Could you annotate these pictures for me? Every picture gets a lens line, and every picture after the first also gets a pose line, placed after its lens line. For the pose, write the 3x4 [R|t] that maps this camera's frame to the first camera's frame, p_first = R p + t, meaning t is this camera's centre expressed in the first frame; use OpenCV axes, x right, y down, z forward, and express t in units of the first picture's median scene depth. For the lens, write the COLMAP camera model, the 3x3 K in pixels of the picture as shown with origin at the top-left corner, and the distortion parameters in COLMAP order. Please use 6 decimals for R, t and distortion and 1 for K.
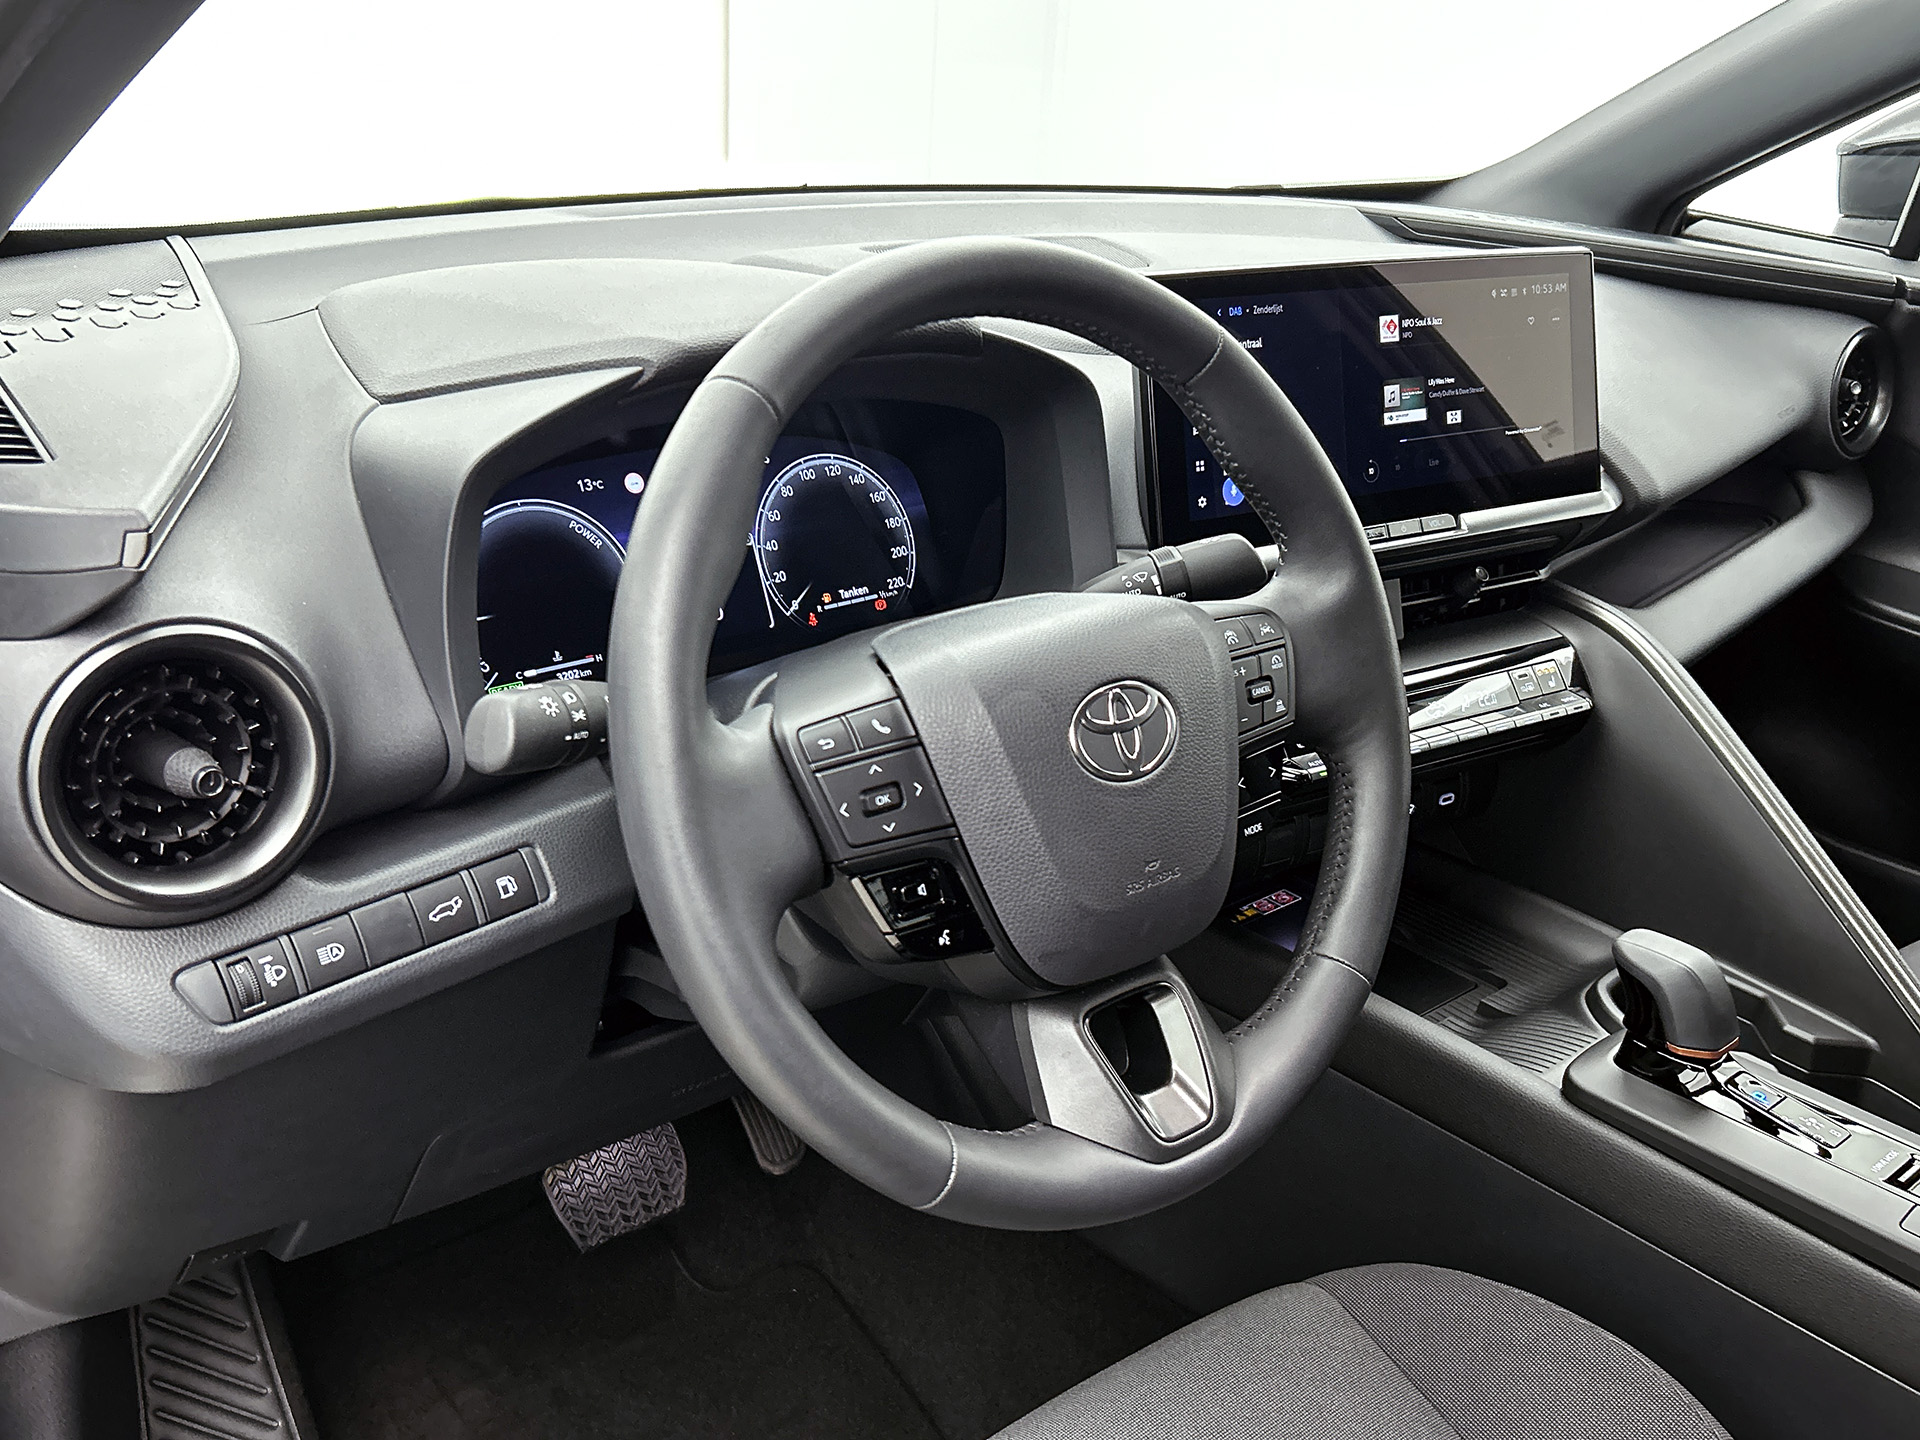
lens RADIAL K [[1652.9, 0, 960.0], [0, 1652.9, 720.0], [0, 0, 1]] dist [0.105297, -0.003318]
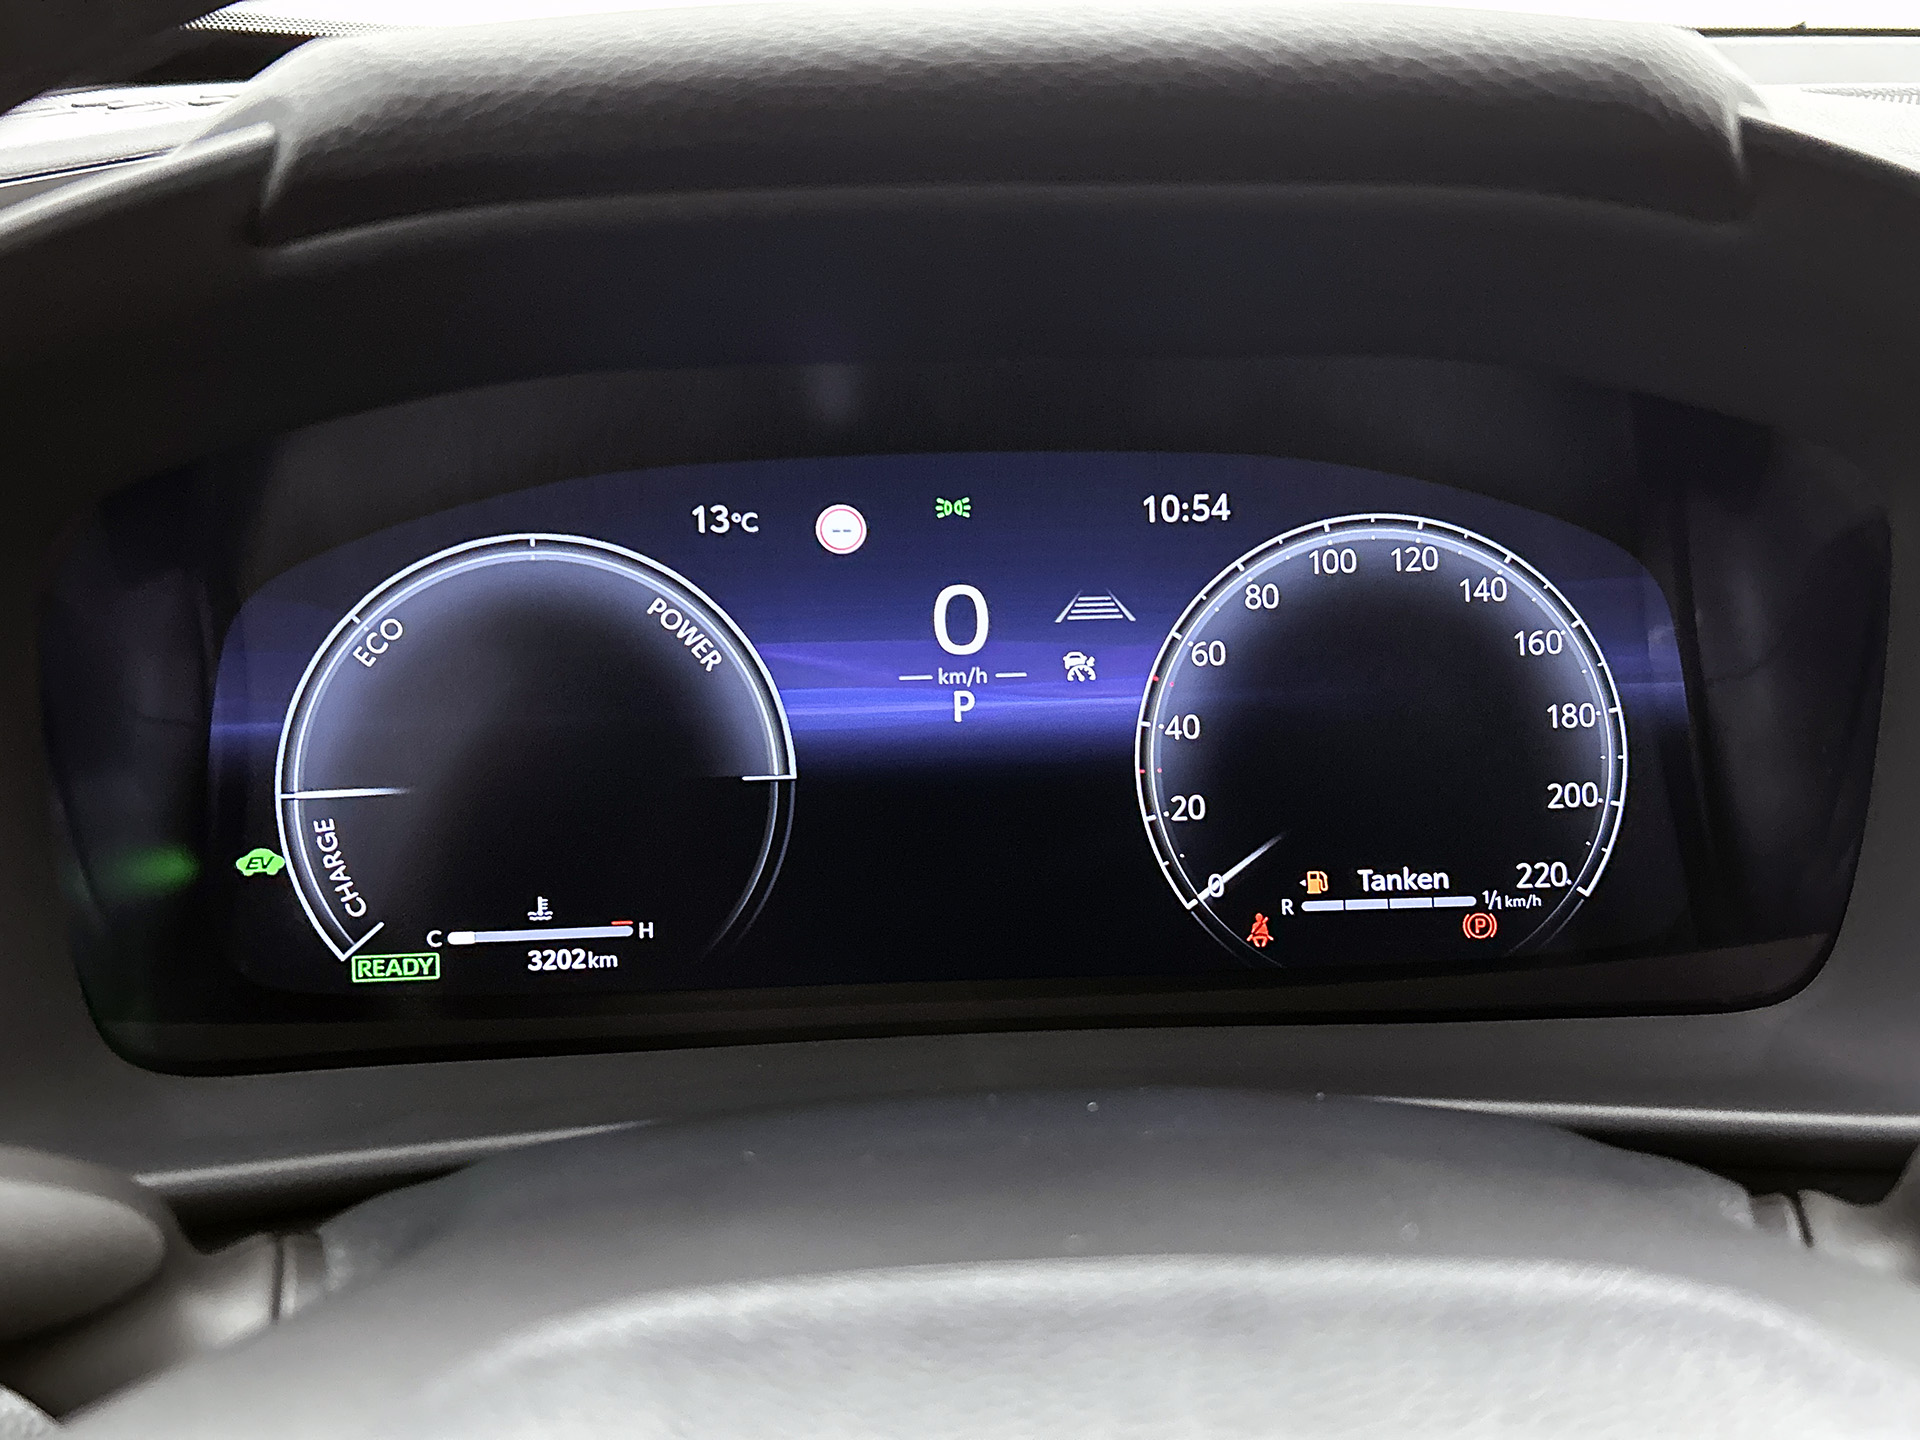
lens RADIAL K [[1781.5, 0, 960.0], [0, 1781.5, 720.0], [0, 0, 1]] dist [0.099399, -0.127774]
pose [[0.807439, 0.178332, -0.562352, 0.080206], [-0.198047, 0.979838, 0.026363, -0.106037], [0.555715, 0.090085, 0.826478, 0.611638]]
